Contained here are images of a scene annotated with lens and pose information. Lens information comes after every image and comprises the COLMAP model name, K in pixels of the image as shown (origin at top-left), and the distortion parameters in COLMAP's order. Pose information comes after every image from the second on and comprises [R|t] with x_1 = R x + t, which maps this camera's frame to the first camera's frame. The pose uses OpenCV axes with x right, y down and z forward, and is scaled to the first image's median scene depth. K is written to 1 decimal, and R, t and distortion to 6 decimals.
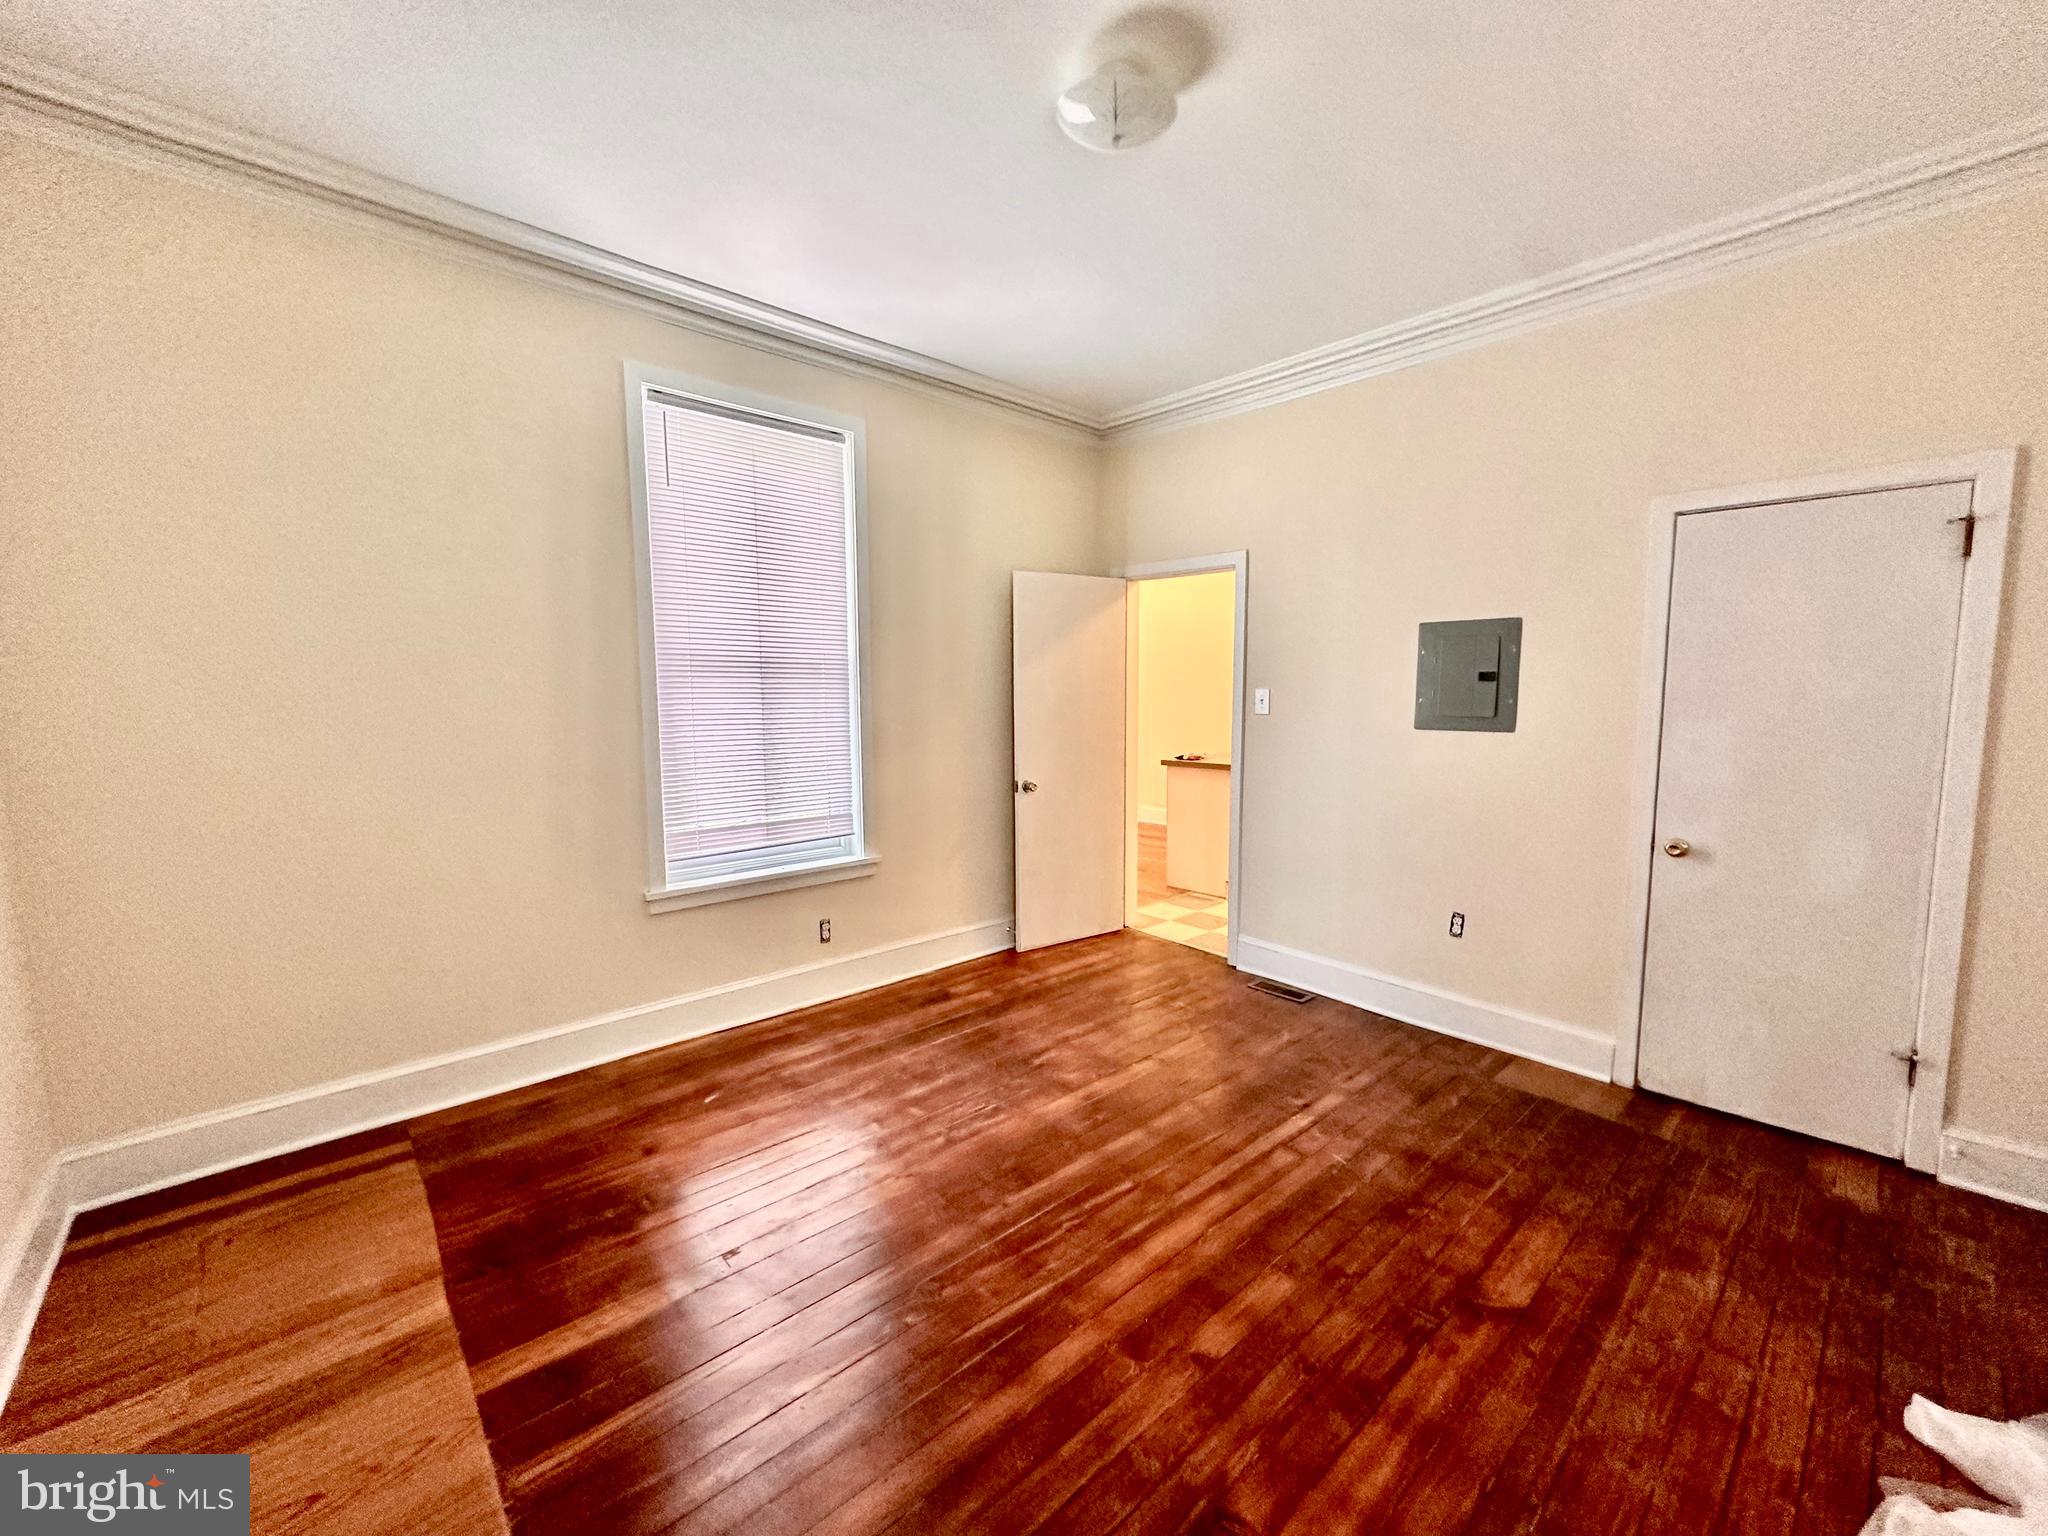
lens RADIAL K [[818.4, 0, 1024.0], [0, 818.4, 768.0], [0, 0, 1]] dist [-0.000538, 0.000409]
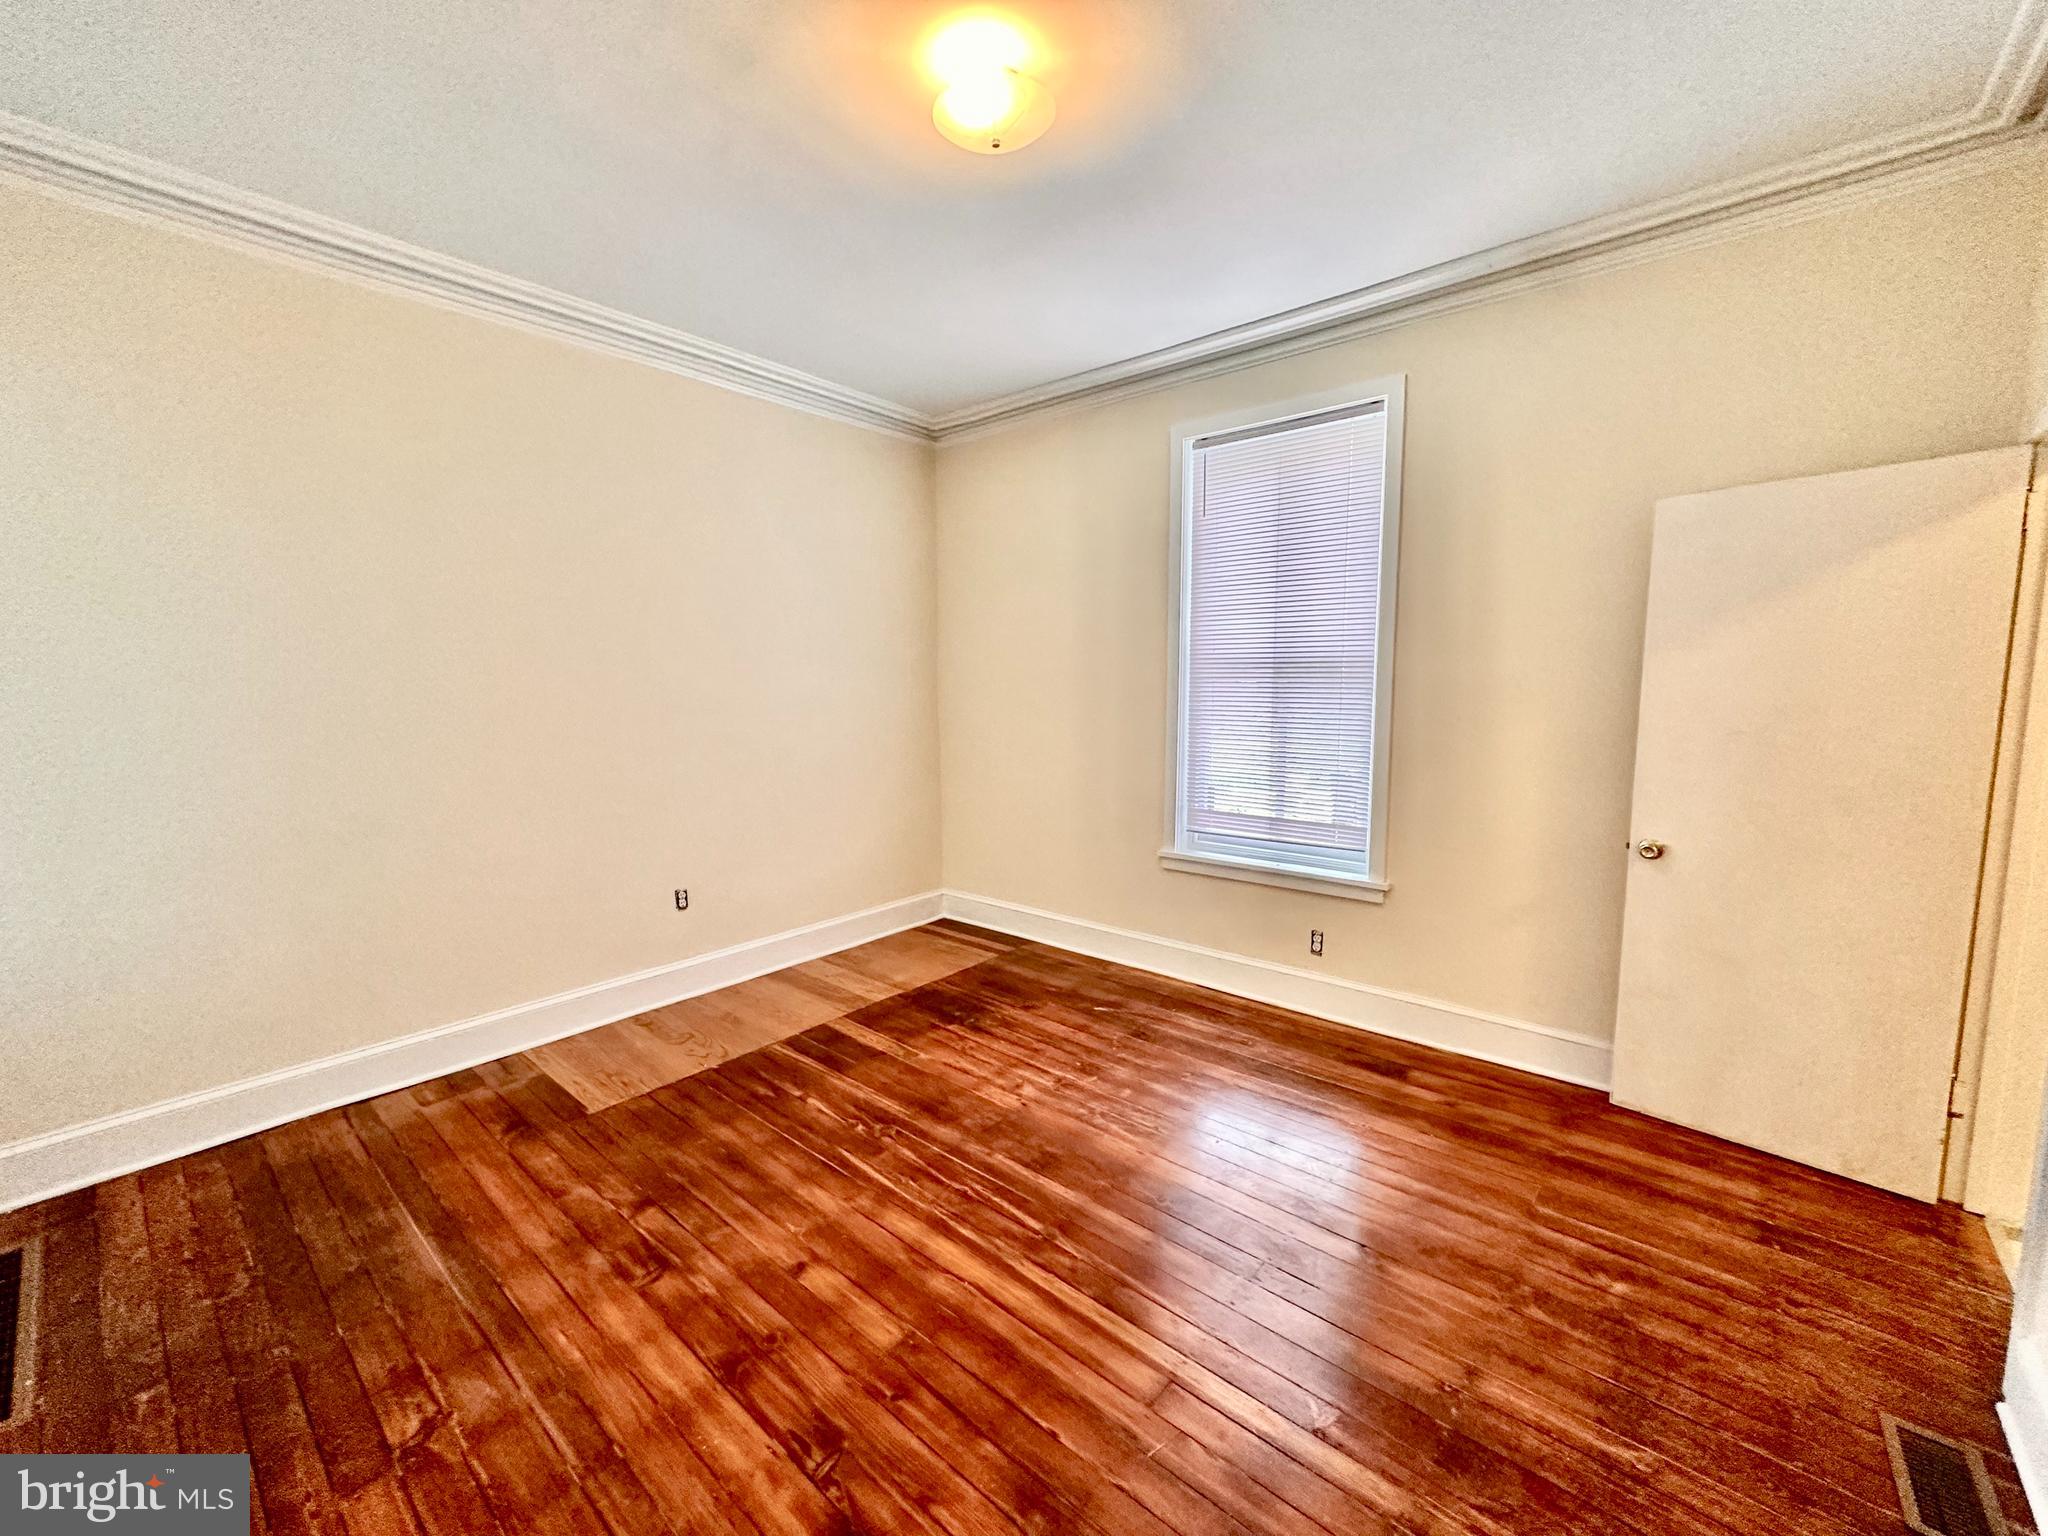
lens RADIAL K [[818.4, 0, 1024.0], [0, 818.4, 768.0], [0, 0, 1]] dist [-0.000538, 0.000409]
pose [[0.126982, 0.110863, -0.985690, 0.964586], [-0.089164, 0.990987, 0.099972, -0.103309], [0.987889, 0.075194, 0.135722, 0.791665]]
